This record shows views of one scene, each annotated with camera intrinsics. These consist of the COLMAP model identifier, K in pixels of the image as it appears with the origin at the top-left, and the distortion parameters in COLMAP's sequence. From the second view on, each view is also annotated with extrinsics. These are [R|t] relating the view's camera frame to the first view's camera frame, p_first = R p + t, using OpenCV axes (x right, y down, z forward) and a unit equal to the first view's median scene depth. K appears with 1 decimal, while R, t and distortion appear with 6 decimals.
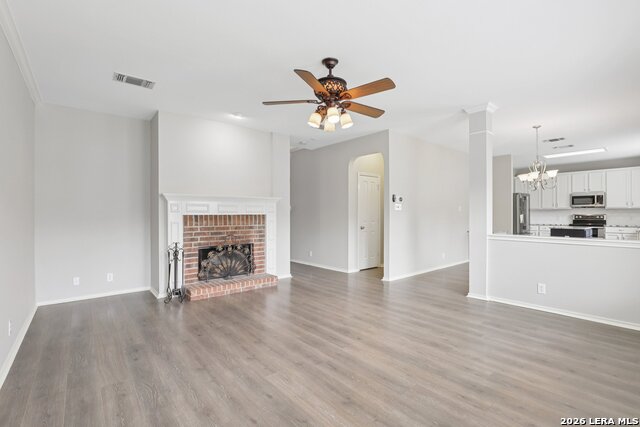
lens RADIAL K [[293.0, 0, 325.8], [0, 293.0, 216.2], [0, 0, 1]] dist [-0.027960, 0.004181]
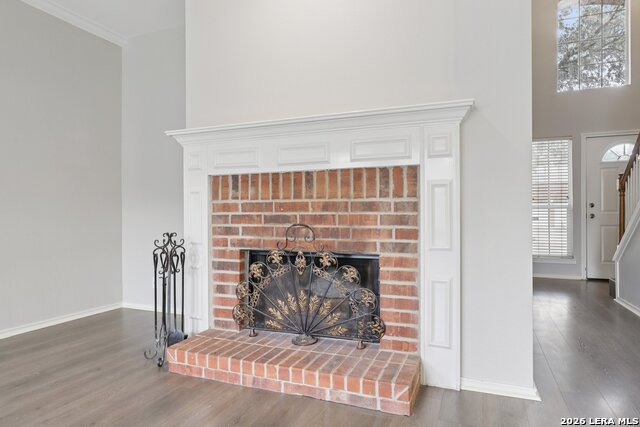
lens RADIAL K [[391.7, 0, 320.5], [0, 391.7, 214.4], [0, 0, 1]] dist [-0.004504, 0.000845]
pose [[0.451932, 0.005055, -0.892038, 0.123763], [-0.001709, 0.999987, 0.004800, 0.048880], [0.892051, -0.000645, 0.451935, 0.796345]]
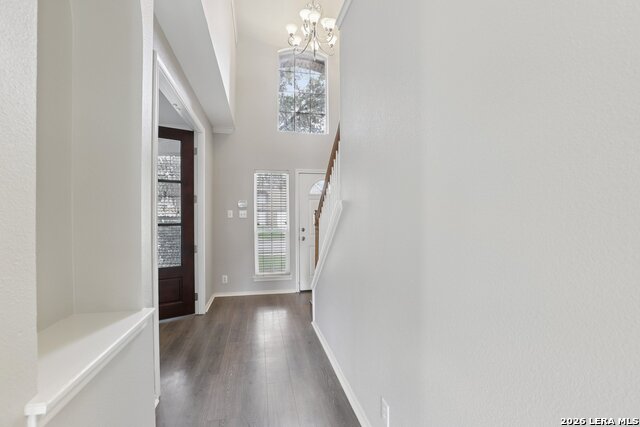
lens RADIAL K [[293.0, 0, 322.6], [0, 293.0, 213.2], [0, 0, 1]] dist [-0.027960, 0.004181]
pose [[0.877395, -0.001534, -0.479766, 0.086223], [-0.000441, 0.999992, -0.004003, 0.022091], [0.479768, 0.003724, 0.877387, 0.920357]]
